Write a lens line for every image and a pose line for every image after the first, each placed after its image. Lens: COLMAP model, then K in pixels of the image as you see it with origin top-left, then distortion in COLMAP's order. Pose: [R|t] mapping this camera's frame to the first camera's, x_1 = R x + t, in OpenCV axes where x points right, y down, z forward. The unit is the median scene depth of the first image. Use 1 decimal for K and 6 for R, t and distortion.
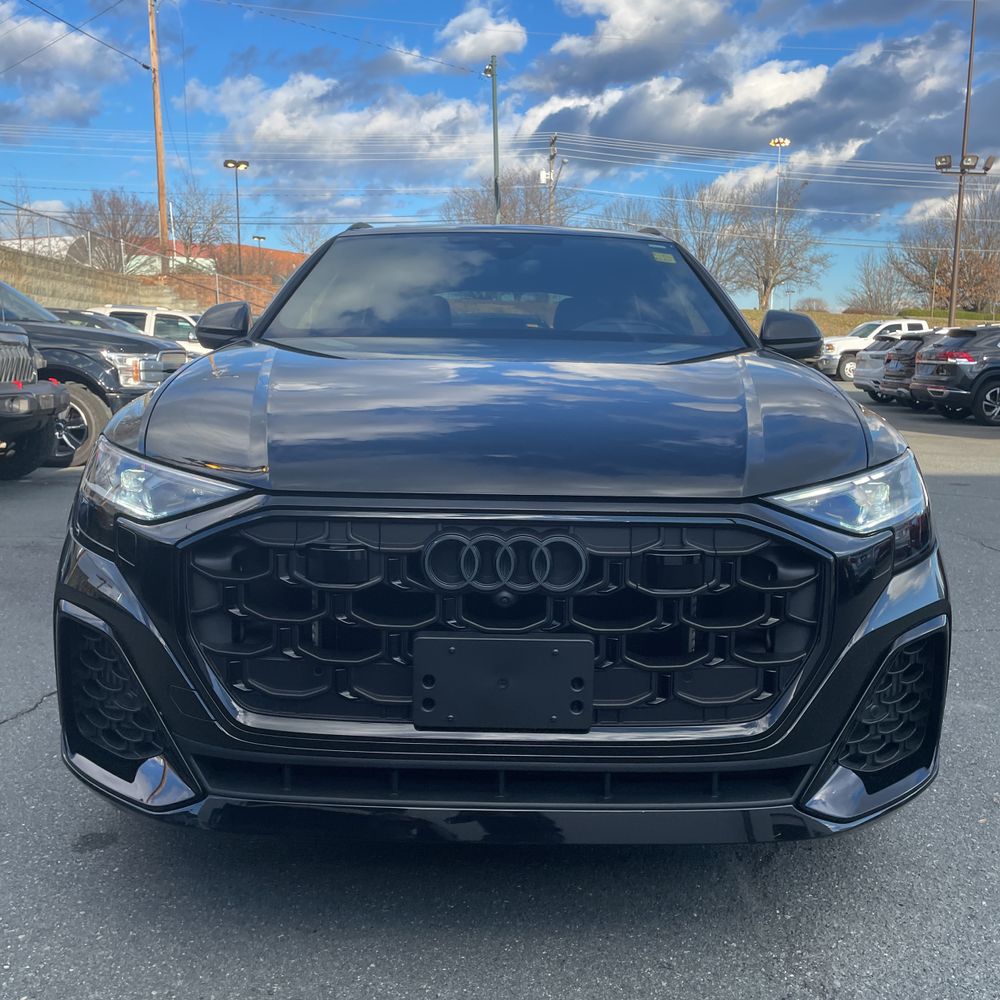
lens RADIAL K [[1000.1, 0, 500.0], [0, 1000.1, 500.0], [0, 0, 1]] dist [0.080500, -0.104422]
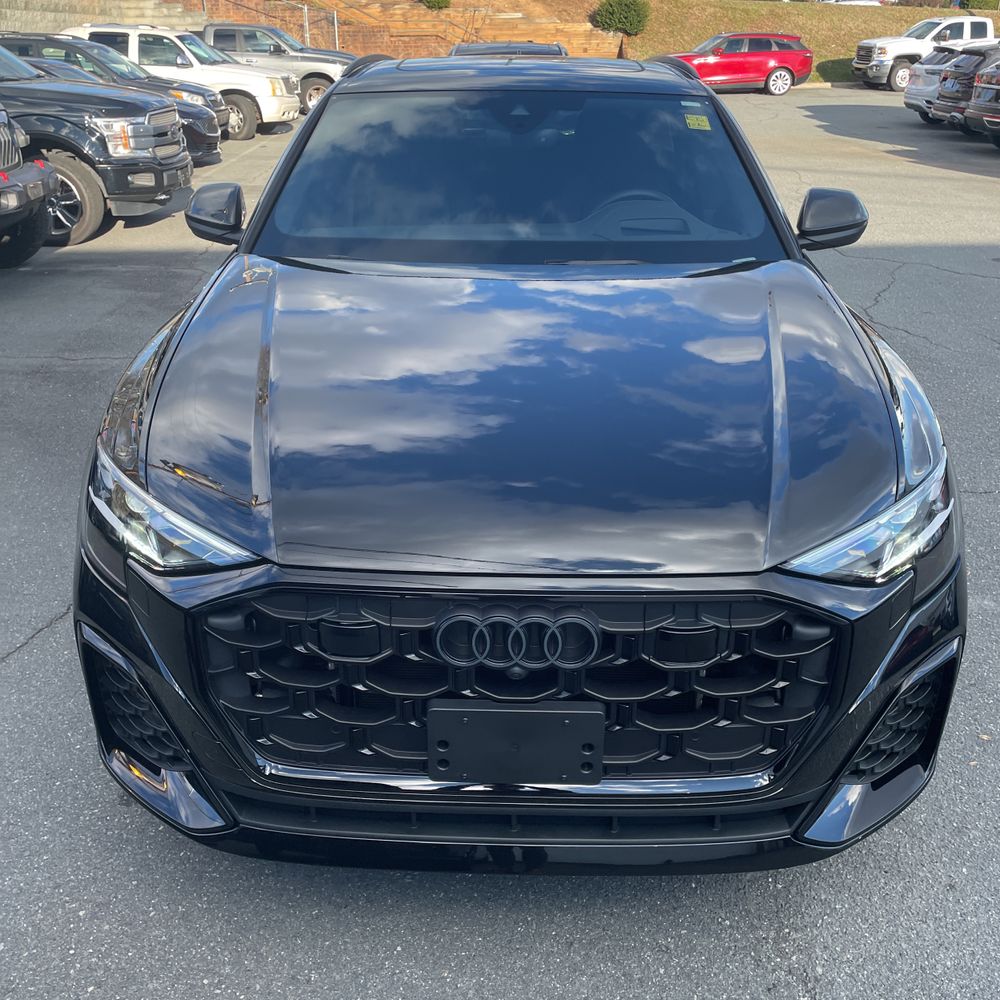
lens RADIAL K [[1000.2, 0, 493.5], [0, 1000.2, 505.5], [0, 0, 1]] dist [0.084191, -0.110353]
pose [[0.999710, -0.001866, -0.024024, 0.005315], [0.008585, 0.959155, 0.282750, -0.309383], [0.022515, -0.282874, 0.958893, 0.072707]]
